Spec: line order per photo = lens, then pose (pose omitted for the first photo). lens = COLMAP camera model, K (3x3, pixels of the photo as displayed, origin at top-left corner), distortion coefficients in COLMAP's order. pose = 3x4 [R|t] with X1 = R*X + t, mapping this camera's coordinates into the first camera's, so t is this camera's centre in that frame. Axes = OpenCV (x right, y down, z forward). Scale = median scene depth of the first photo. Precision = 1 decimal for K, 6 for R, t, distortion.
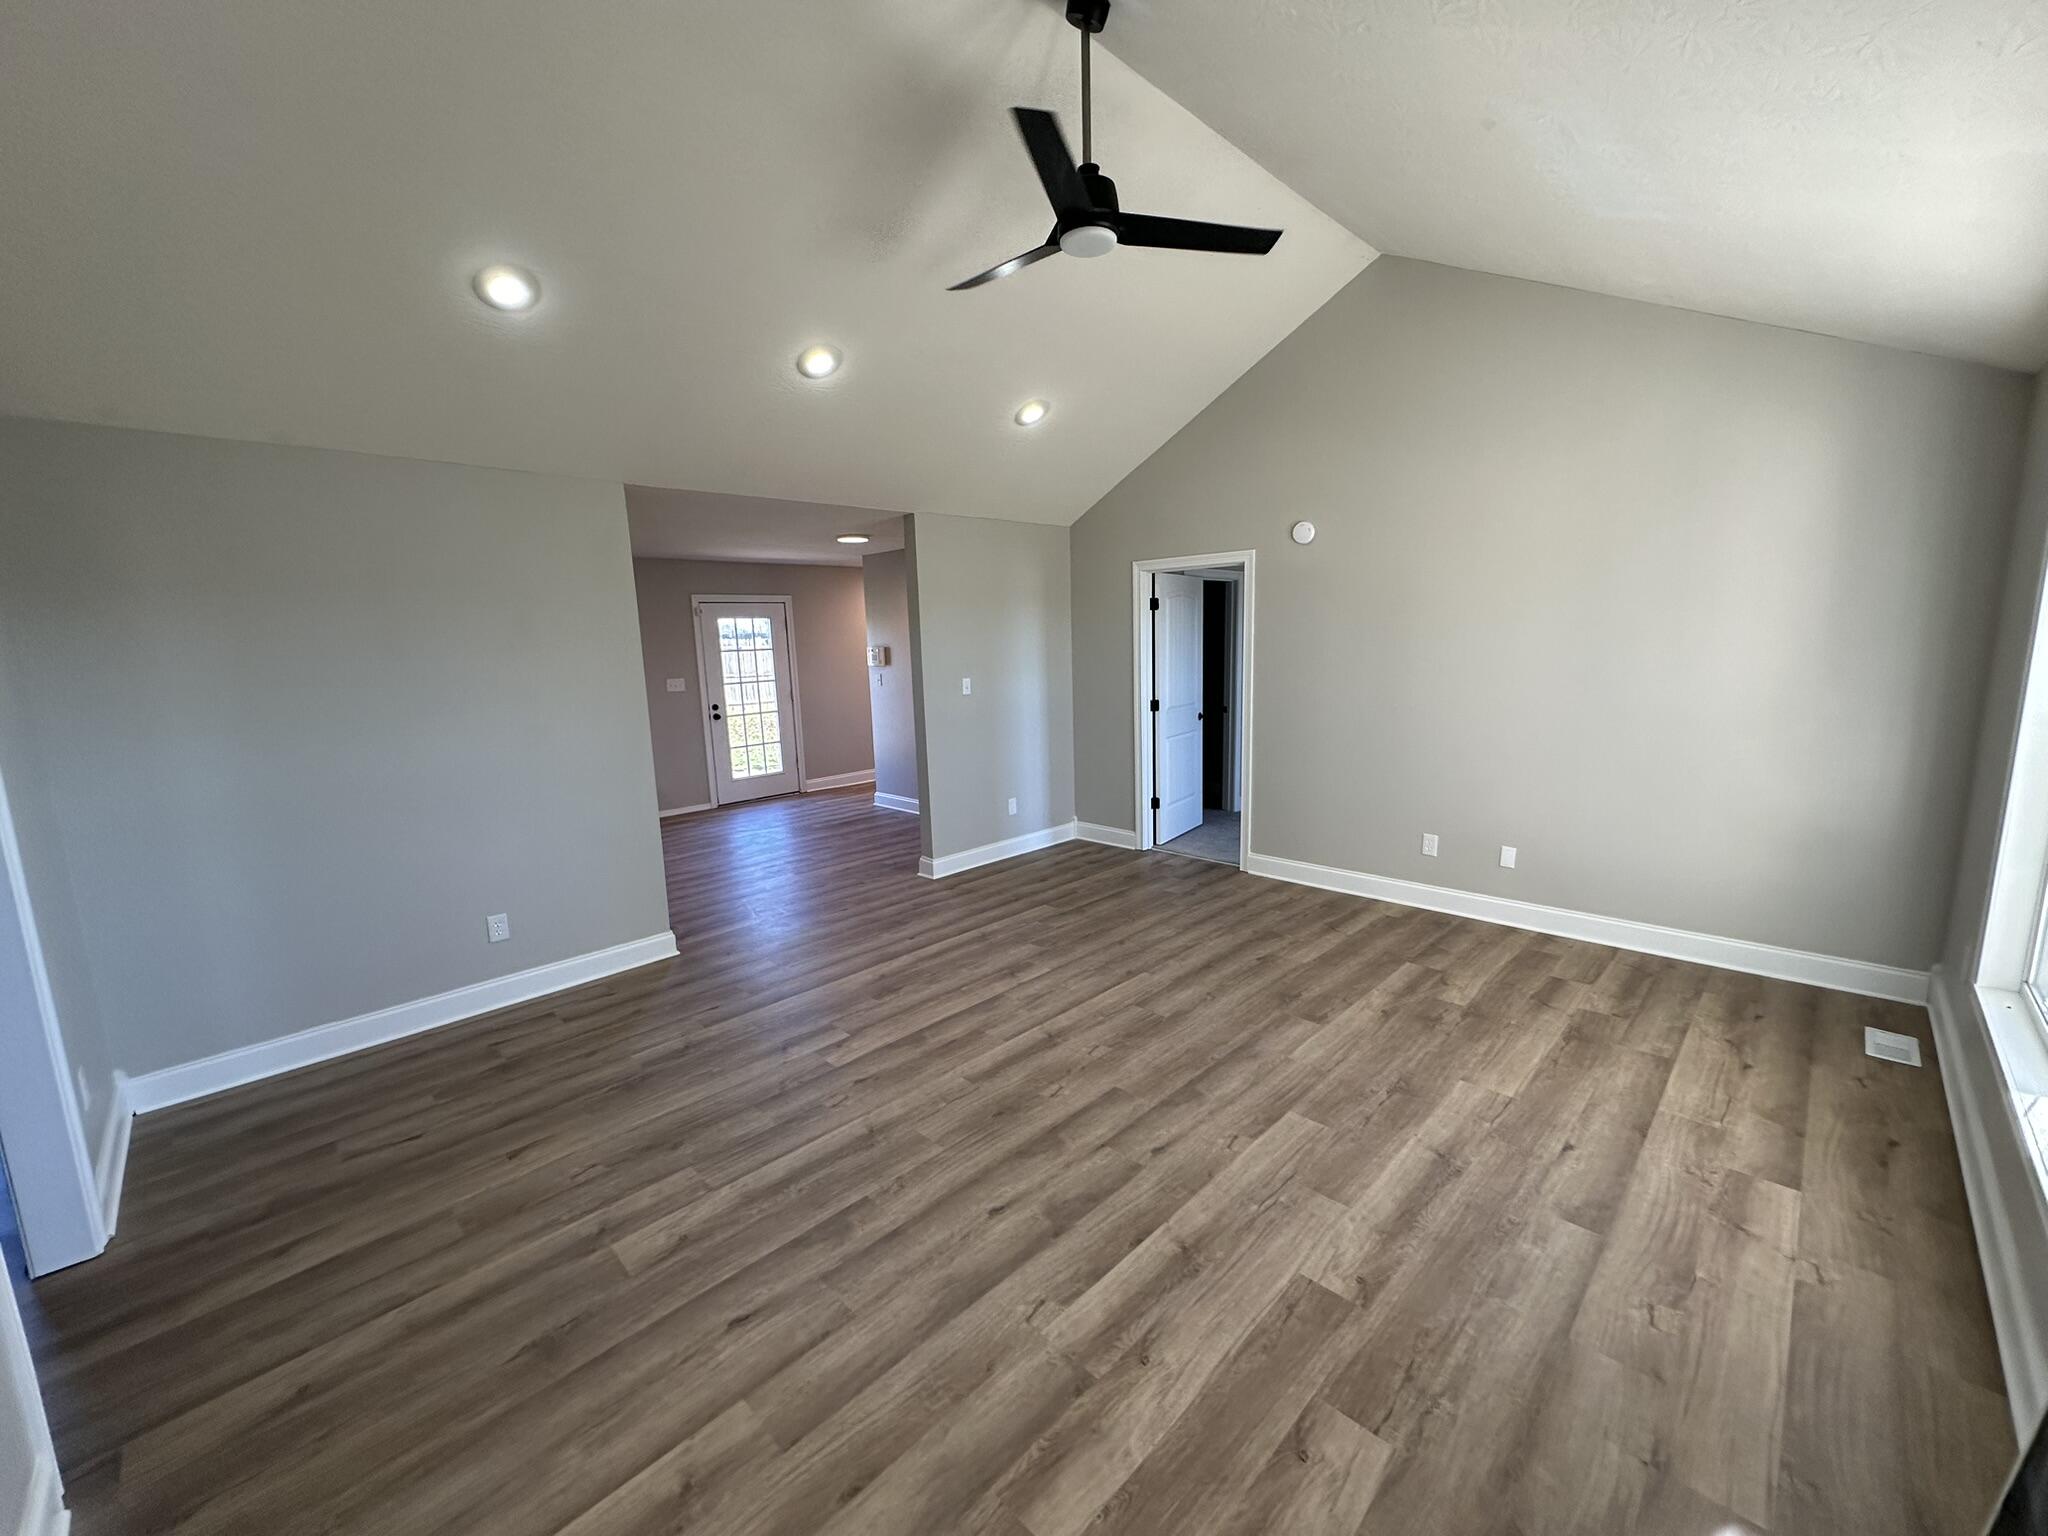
lens RADIAL K [[821.4, 0, 1031.1], [0, 821.4, 767.6], [0, 0, 1]] dist [-0.004236, -0.000051]
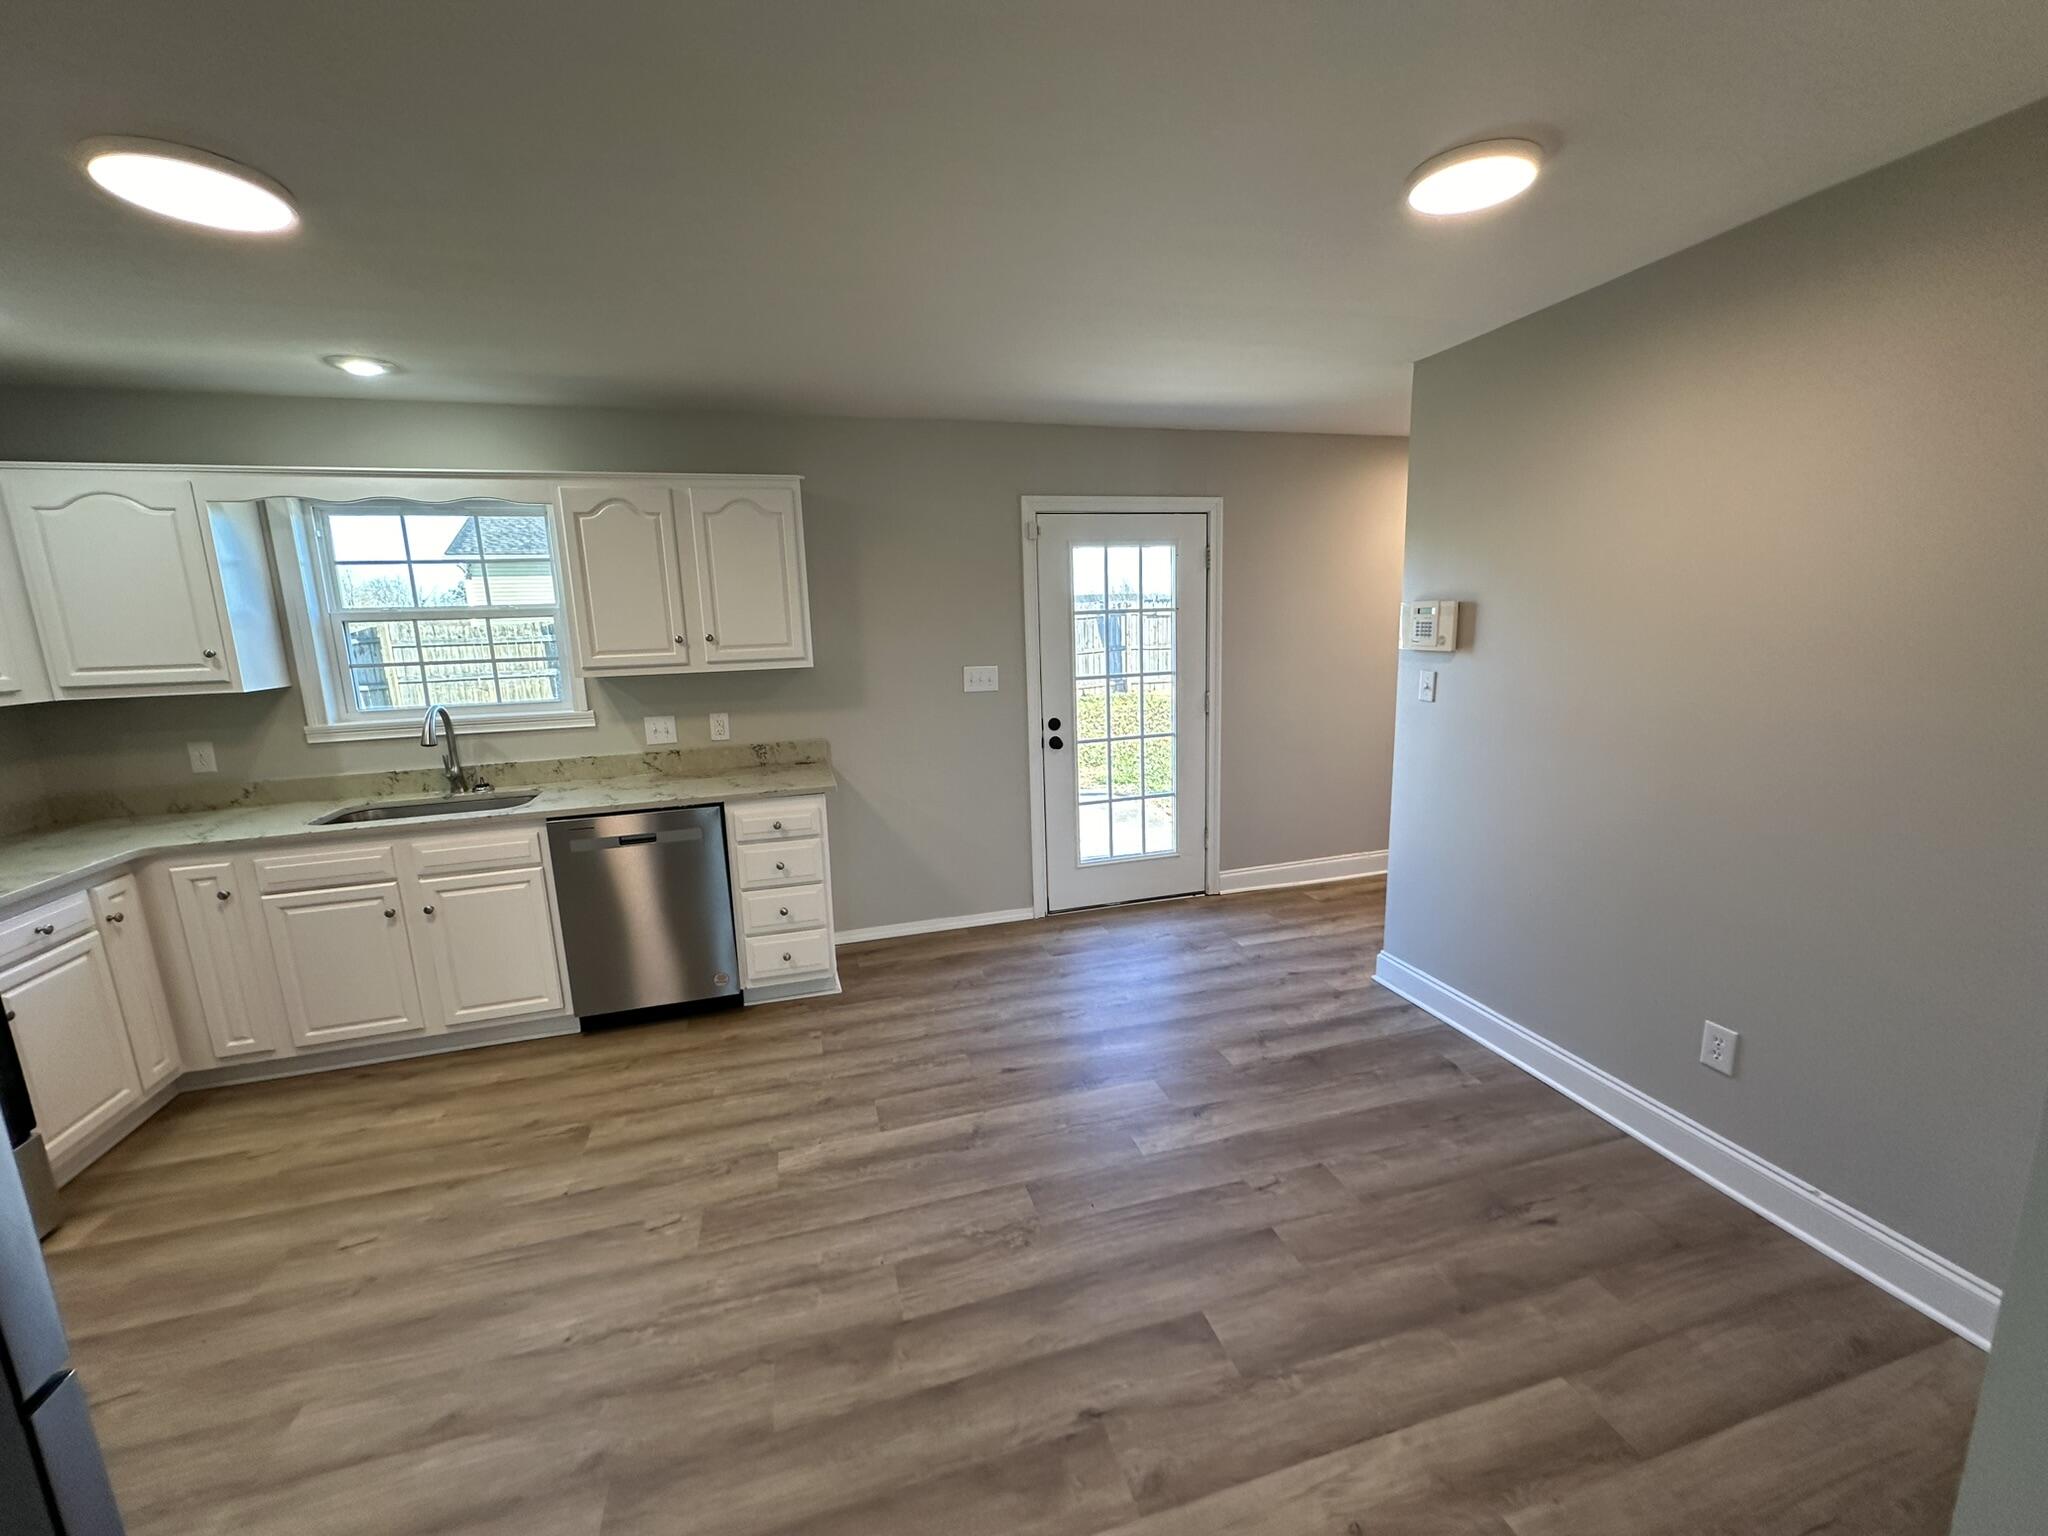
lens RADIAL K [[821.4, 0, 1026.3], [0, 821.4, 768.2], [0, 0, 1]] dist [-0.004236, -0.000051]
pose [[0.874531, 0.092792, -0.476010, -0.156380], [-0.073049, 0.995530, 0.059858, -0.074971], [0.479437, -0.017576, 0.877400, 0.544649]]
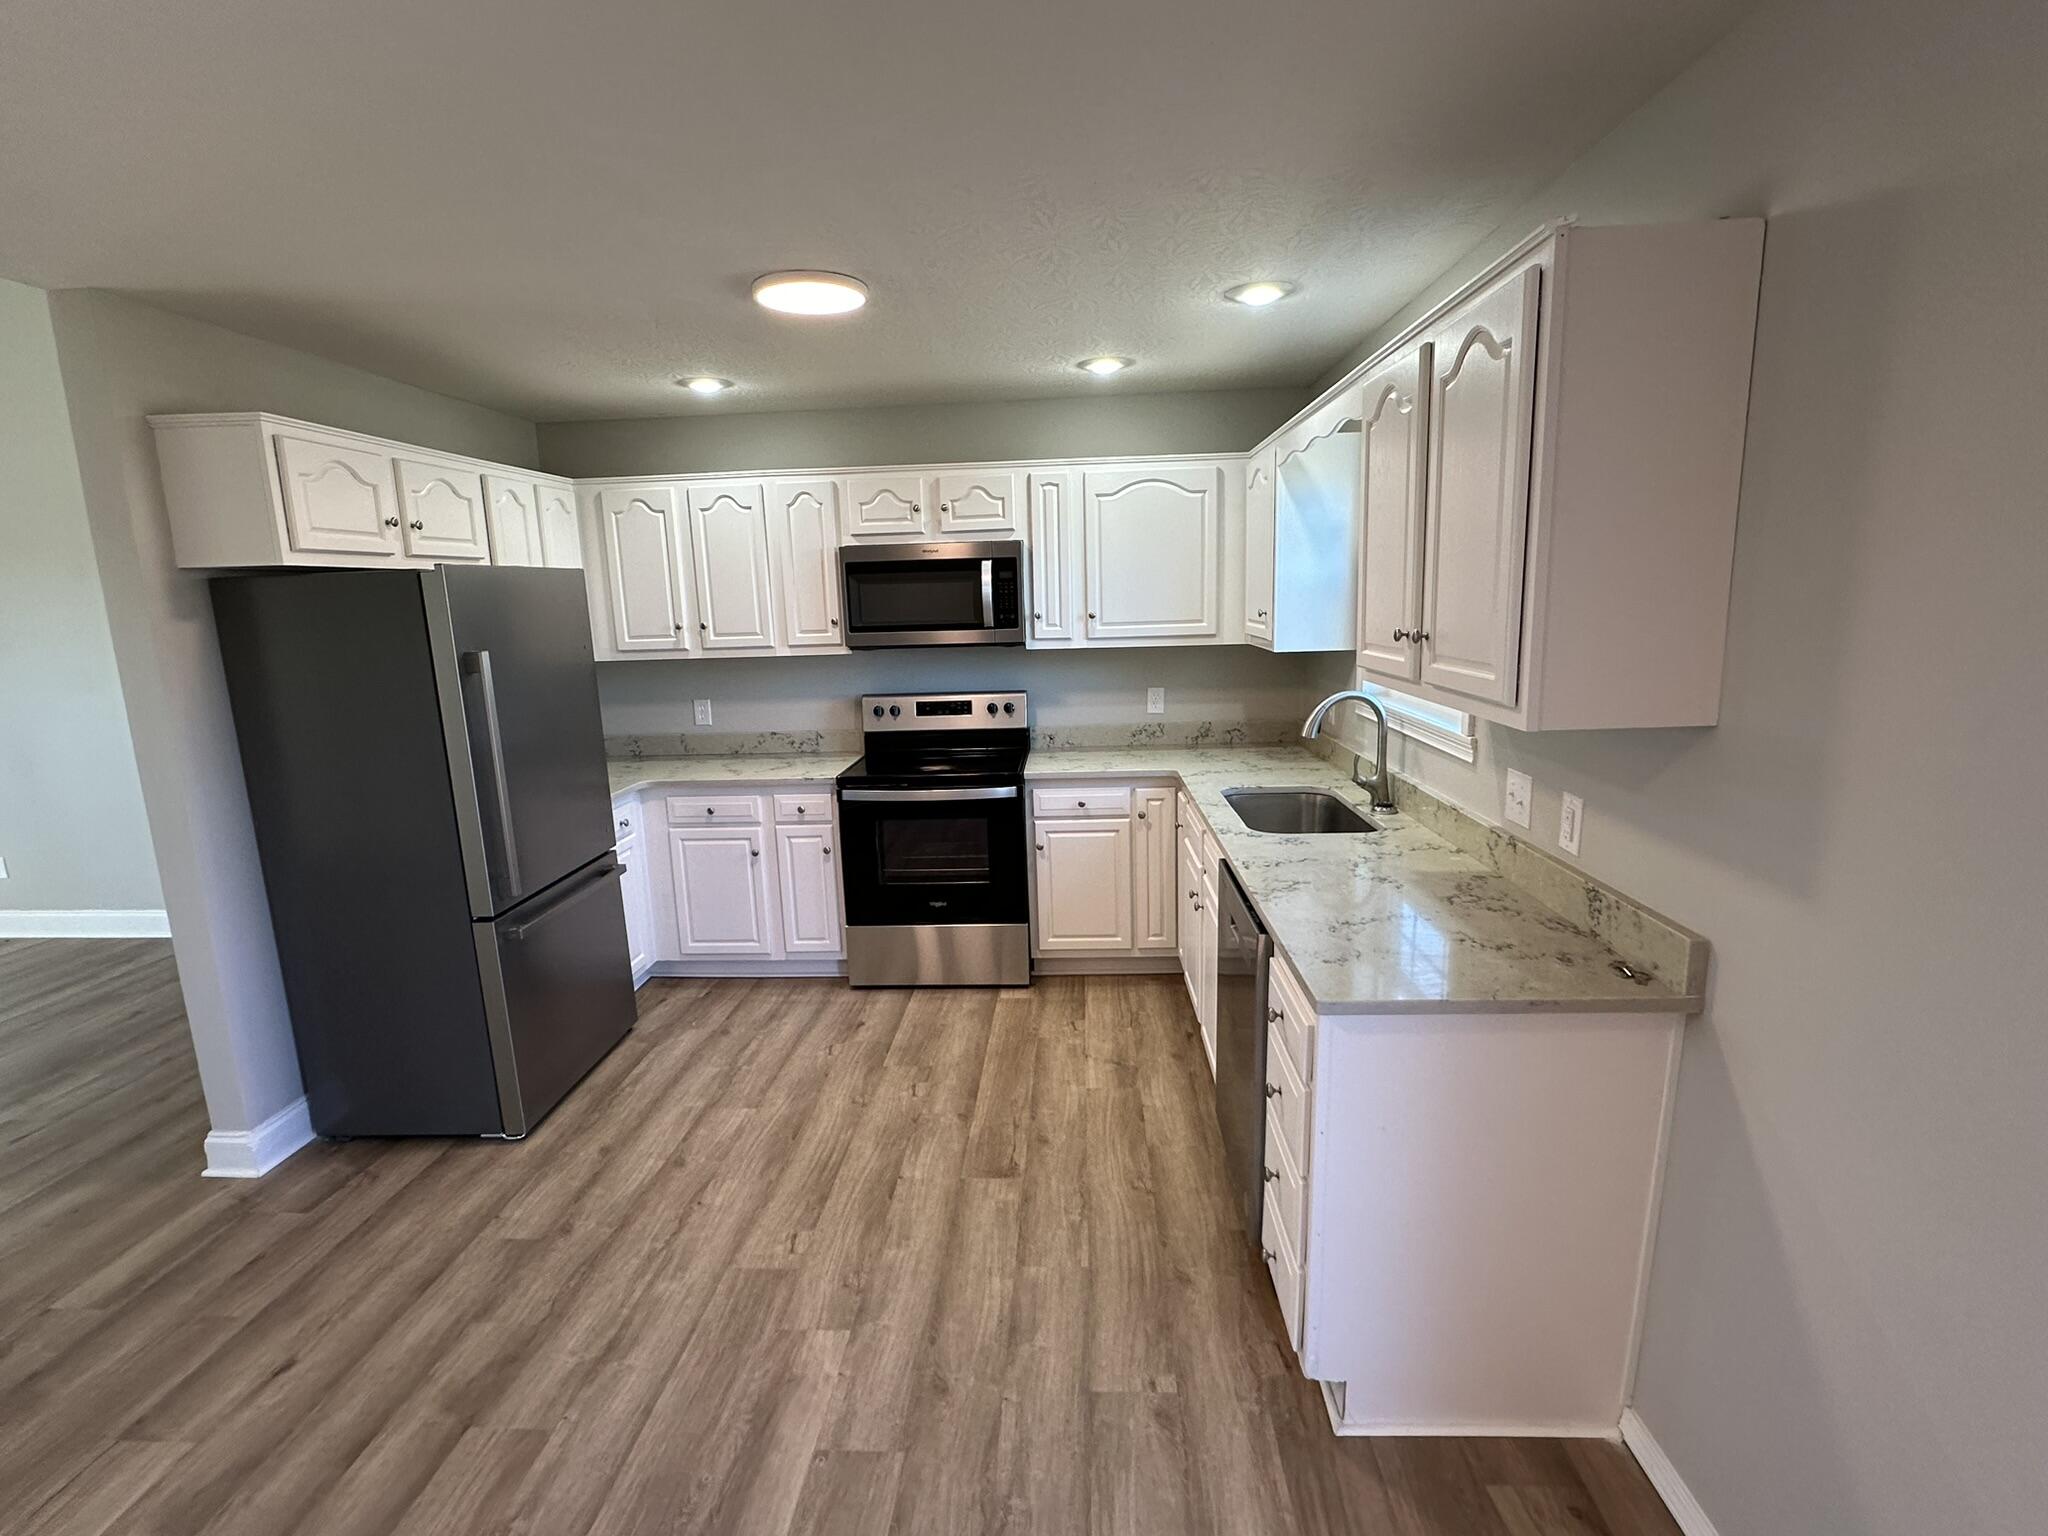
lens RADIAL K [[953.4, 0, 1017.7], [0, 953.4, 786.6], [0, 0, 1]] dist [-0.000519, -0.000337]
pose [[-0.755204, 0.181105, -0.629974, -0.259162], [-0.048726, 0.942905, 0.329479, -0.136585], [0.653676, 0.279520, -0.703261, 0.920591]]
